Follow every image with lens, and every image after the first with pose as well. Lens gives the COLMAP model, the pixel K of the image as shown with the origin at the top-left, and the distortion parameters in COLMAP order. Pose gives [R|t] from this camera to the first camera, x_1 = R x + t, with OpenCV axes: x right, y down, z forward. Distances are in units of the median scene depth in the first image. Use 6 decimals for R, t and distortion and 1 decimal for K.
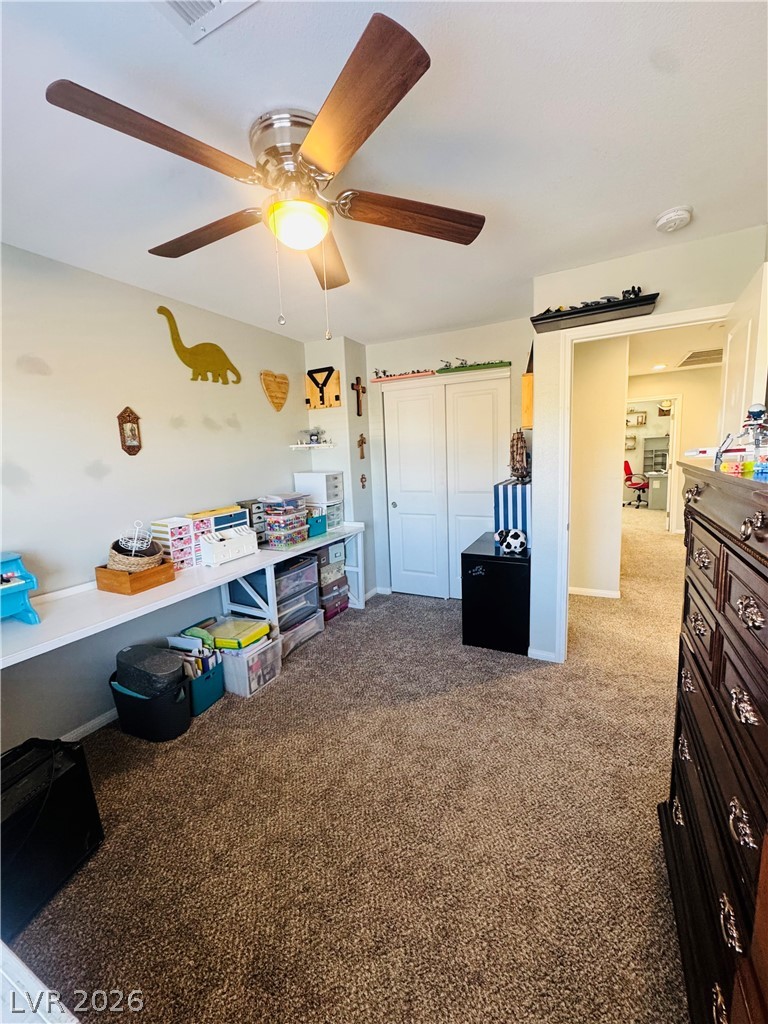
lens RADIAL K [[414.9, 0, 384.9], [0, 414.9, 511.3], [0, 0, 1]] dist [0.000758, 0.000033]
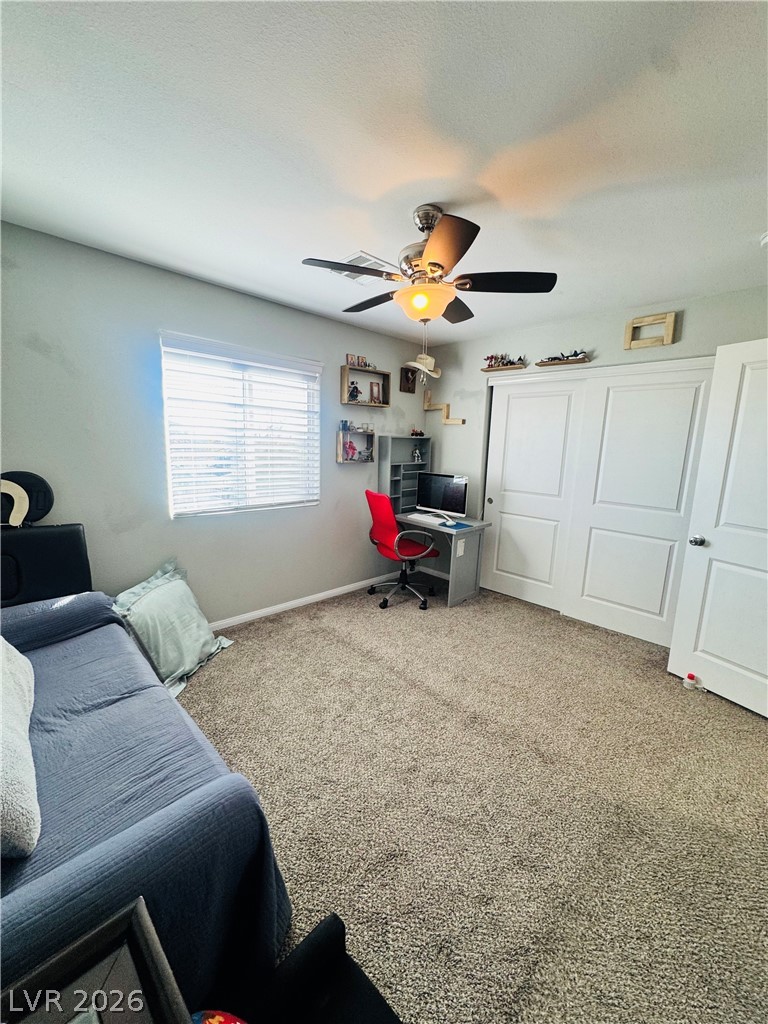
lens RADIAL K [[414.9, 0, 382.4], [0, 414.9, 512.4], [0, 0, 1]] dist [0.000758, 0.000033]
pose [[0.311397, -0.103040, 0.944677, 0.210229], [0.094228, 0.992553, 0.077201, -0.131612], [-0.945597, 0.064974, 0.318788, 0.871442]]
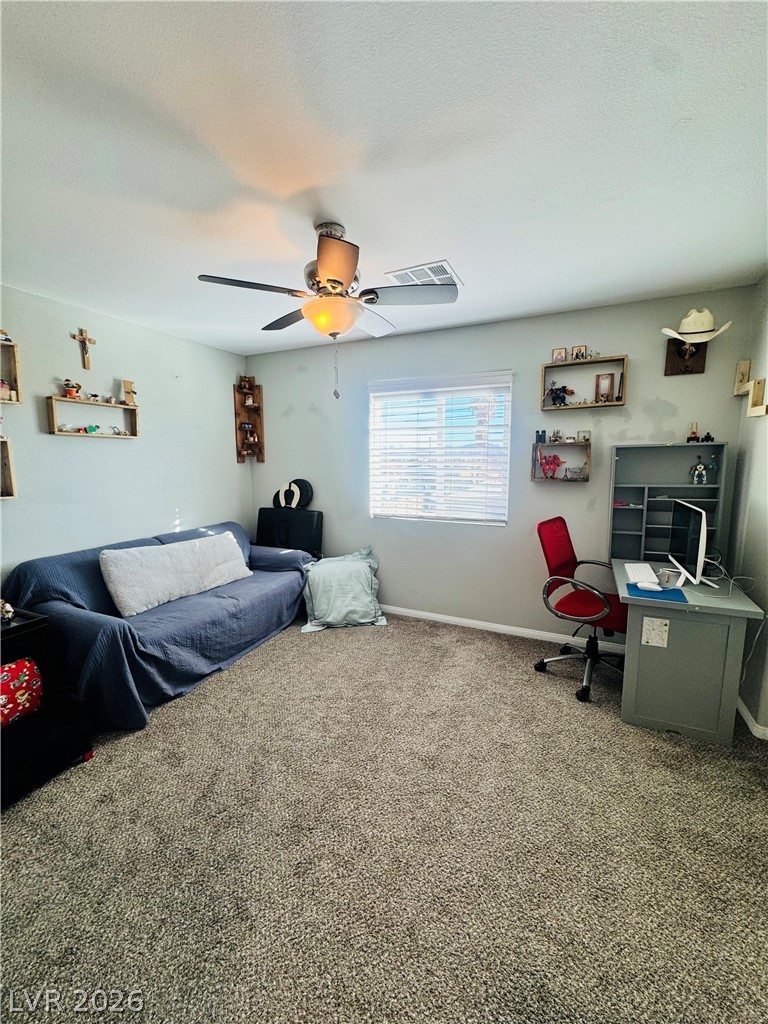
lens RADIAL K [[414.9, 0, 385.8], [0, 414.9, 512.7], [0, 0, 1]] dist [0.000758, 0.000033]
pose [[0.999024, 0.033890, 0.028317, 0.449654], [-0.033556, 0.999362, -0.012197, -0.118288], [-0.028713, 0.011235, 0.999525, 0.701877]]
